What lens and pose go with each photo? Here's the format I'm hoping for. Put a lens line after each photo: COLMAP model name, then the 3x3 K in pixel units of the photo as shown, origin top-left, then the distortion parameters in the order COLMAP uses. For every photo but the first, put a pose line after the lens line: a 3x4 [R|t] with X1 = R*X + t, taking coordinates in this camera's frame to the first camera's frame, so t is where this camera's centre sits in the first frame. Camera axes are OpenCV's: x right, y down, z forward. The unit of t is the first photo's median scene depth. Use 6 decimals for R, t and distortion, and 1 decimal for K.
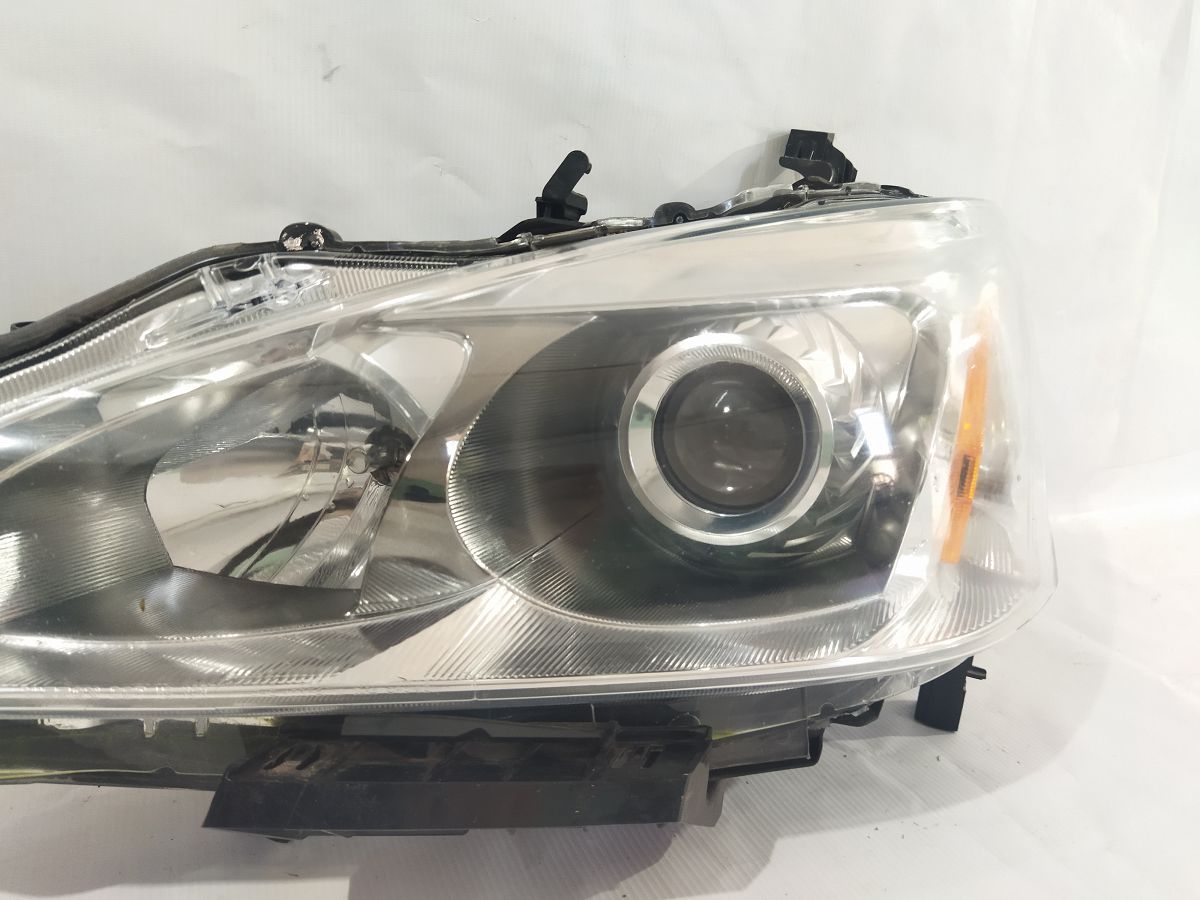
lens RADIAL K [[925.3, 0, 600.0], [0, 925.3, 450.0], [0, 0, 1]] dist [0.011502, -0.010153]
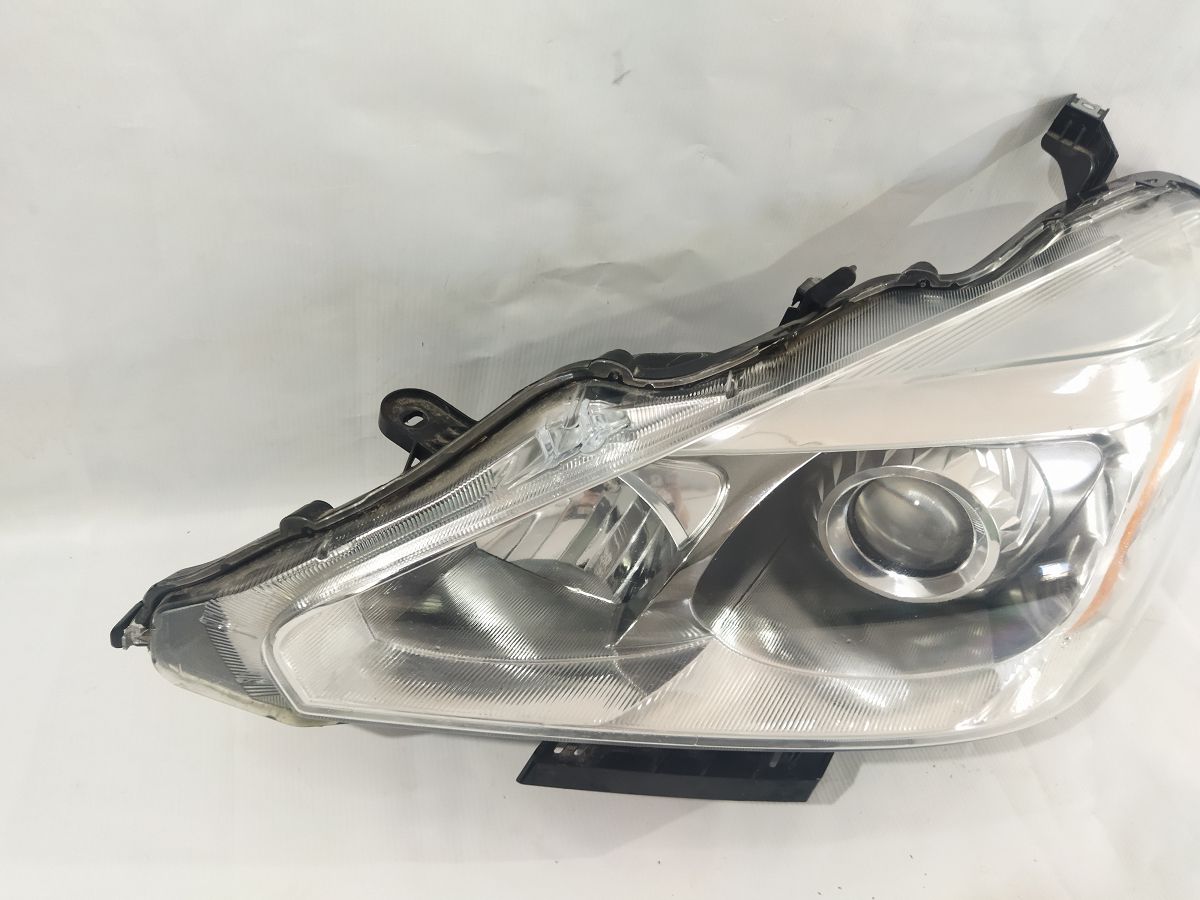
lens RADIAL K [[925.3, 0, 600.0], [0, 925.3, 450.0], [0, 0, 1]] dist [0.011502, -0.010153]
pose [[0.981936, 0.182603, -0.049576, -0.195570], [-0.139198, 0.874611, 0.464413, -0.534657], [0.128163, -0.449123, 0.884230, -0.078963]]
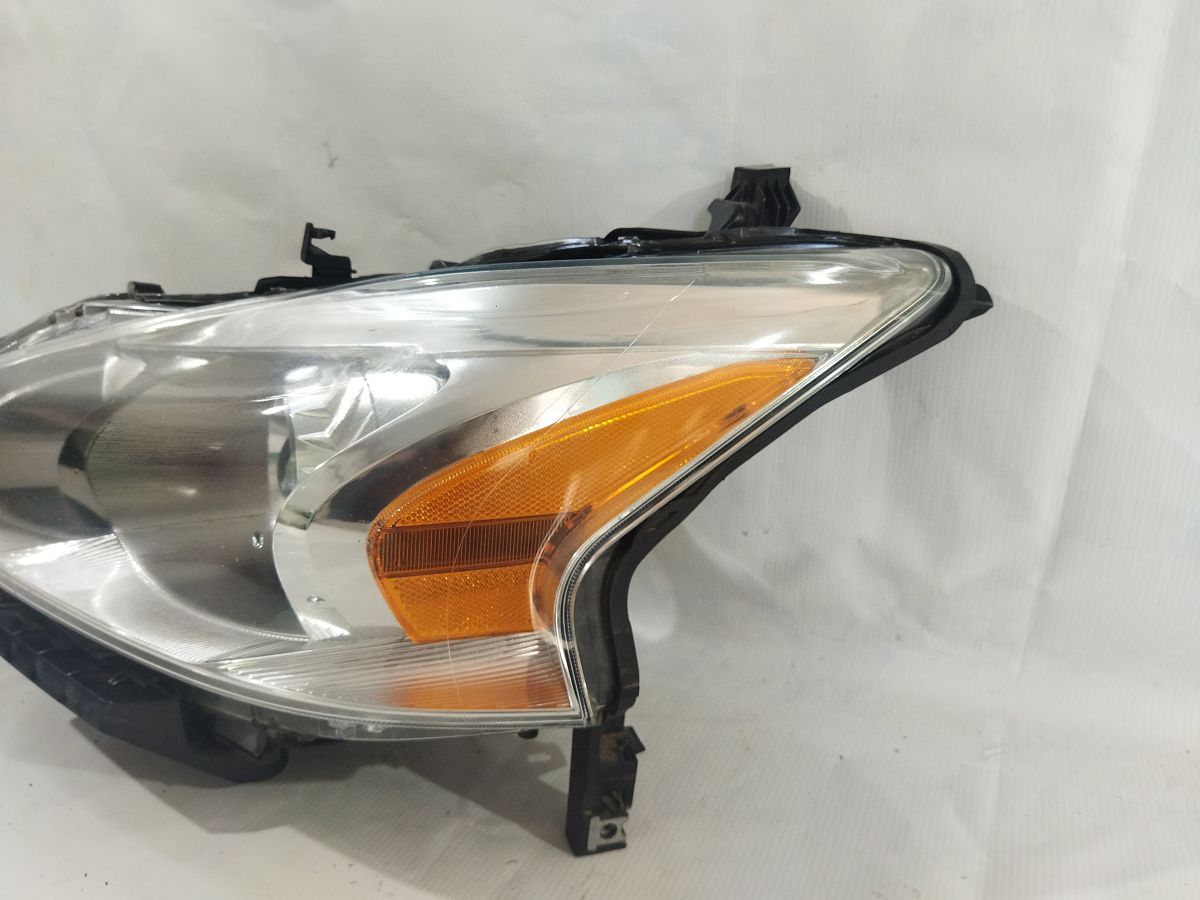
lens RADIAL K [[925.3, 0, 600.0], [0, 925.3, 450.0], [0, 0, 1]] dist [0.011502, -0.010153]
pose [[0.649326, 0.160277, -0.743429, 1.075119], [-0.163520, 0.984100, 0.069343, -0.154380], [0.742723, 0.076539, 0.665210, 0.435522]]
